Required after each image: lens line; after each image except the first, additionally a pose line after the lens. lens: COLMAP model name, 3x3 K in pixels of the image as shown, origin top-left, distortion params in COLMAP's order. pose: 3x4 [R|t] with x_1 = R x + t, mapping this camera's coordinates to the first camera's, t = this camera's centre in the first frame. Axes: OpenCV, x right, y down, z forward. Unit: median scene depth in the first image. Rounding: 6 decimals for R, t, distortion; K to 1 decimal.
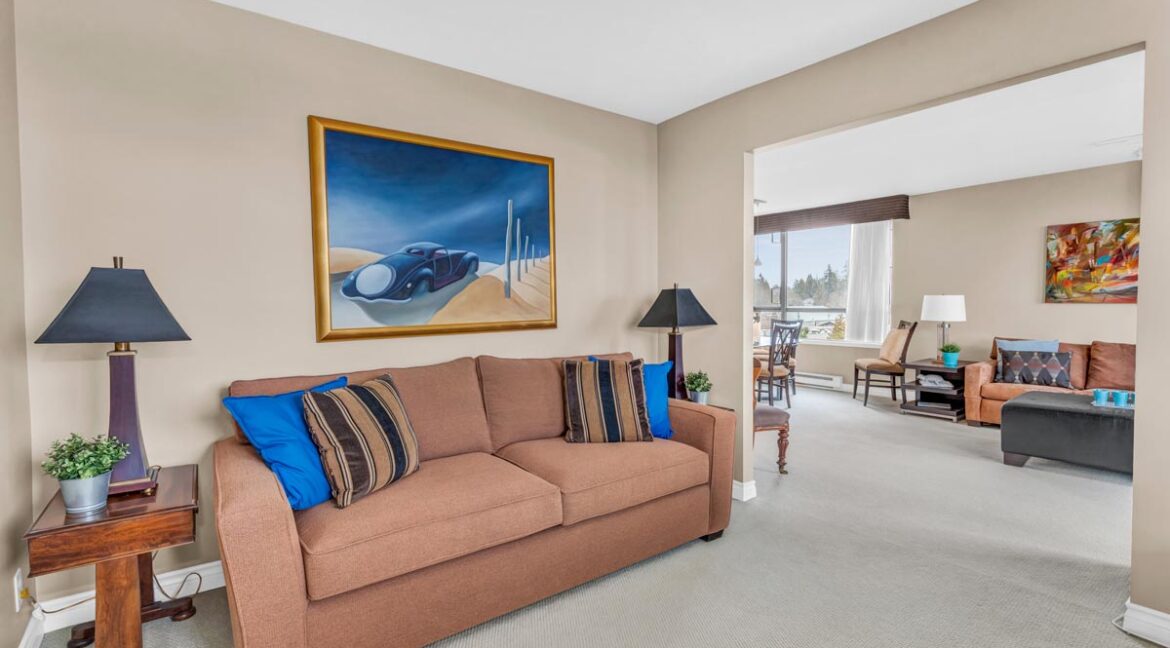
lens RADIAL K [[532.5, 0, 576.4], [0, 532.5, 321.9], [0, 0, 1]] dist [-0.007182, 0.003434]
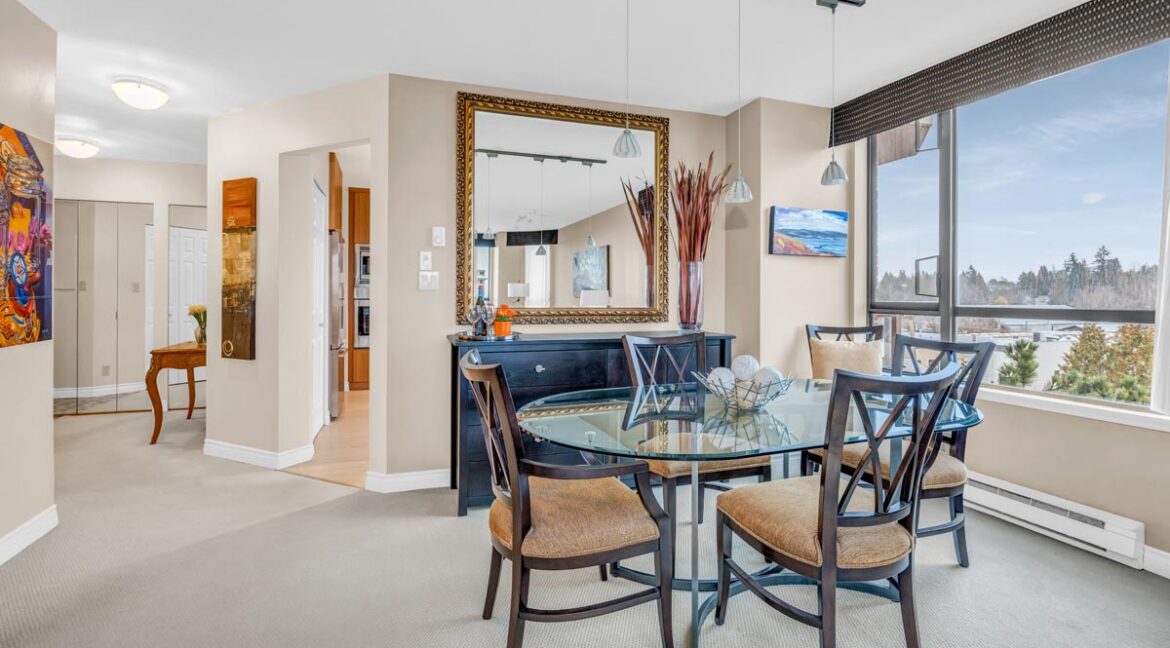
lens RADIAL K [[532.5, 0, 573.9], [0, 532.5, 296.3], [0, 0, 1]] dist [-0.007182, 0.003434]
pose [[0.951832, 0.010402, -0.306445, 0.390553], [-0.021894, 0.999179, -0.034088, -0.022242], [0.305838, 0.039156, 0.951278, 0.847102]]
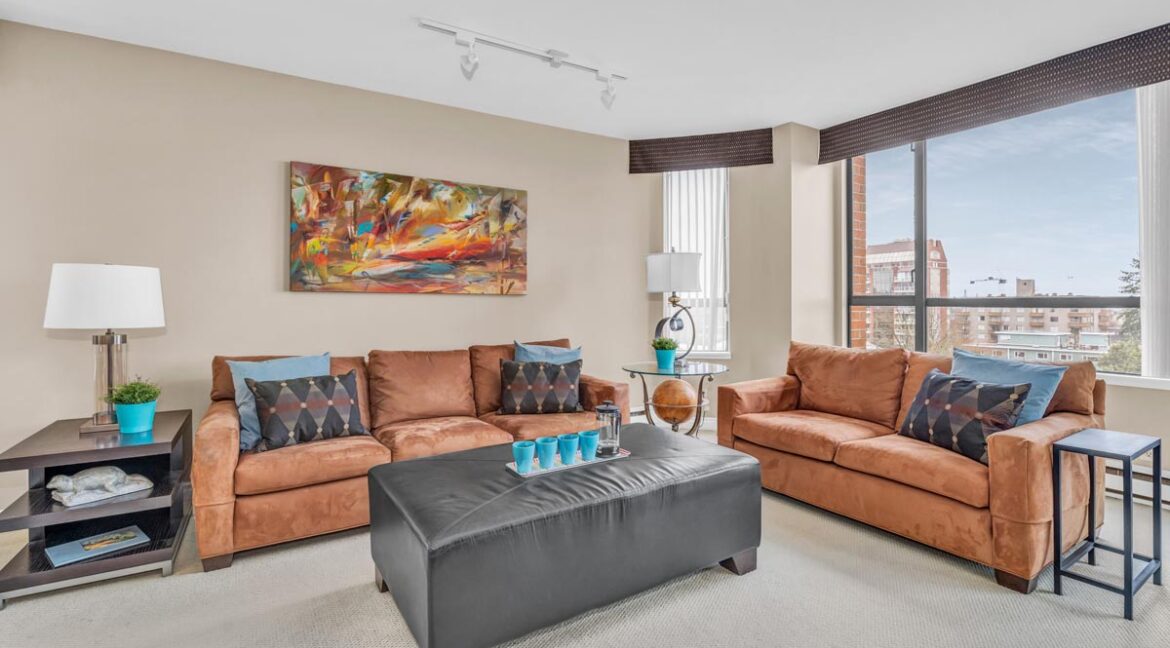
lens RADIAL K [[532.5, 0, 585.7], [0, 532.5, 305.2], [0, 0, 1]] dist [-0.007182, 0.003434]
pose [[0.084841, 0.008661, 0.996357, 0.359351], [0.037013, 0.999245, -0.011838, -0.001196], [-0.995707, 0.037882, 0.084456, 0.690749]]
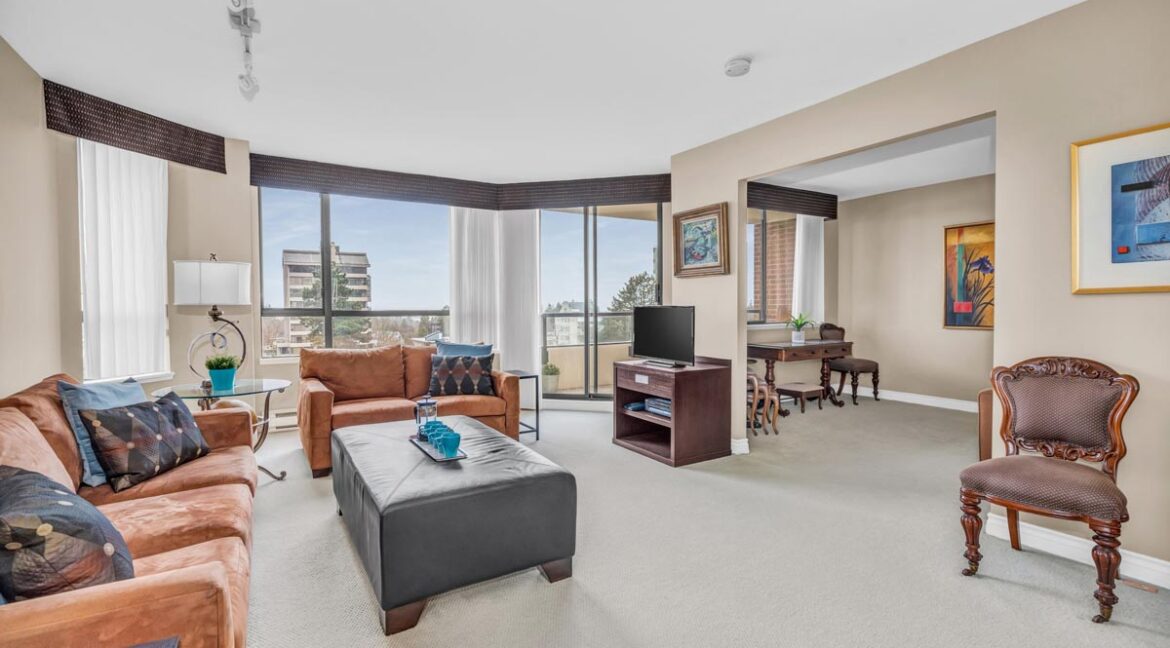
lens RADIAL K [[532.5, 0, 587.1], [0, 532.5, 318.7], [0, 0, 1]] dist [-0.007182, 0.003434]
pose [[-0.995457, 0.012213, 0.094430, 0.590207], [0.017562, 0.998275, 0.056019, -0.036147], [-0.093583, 0.057423, -0.993954, 1.263524]]
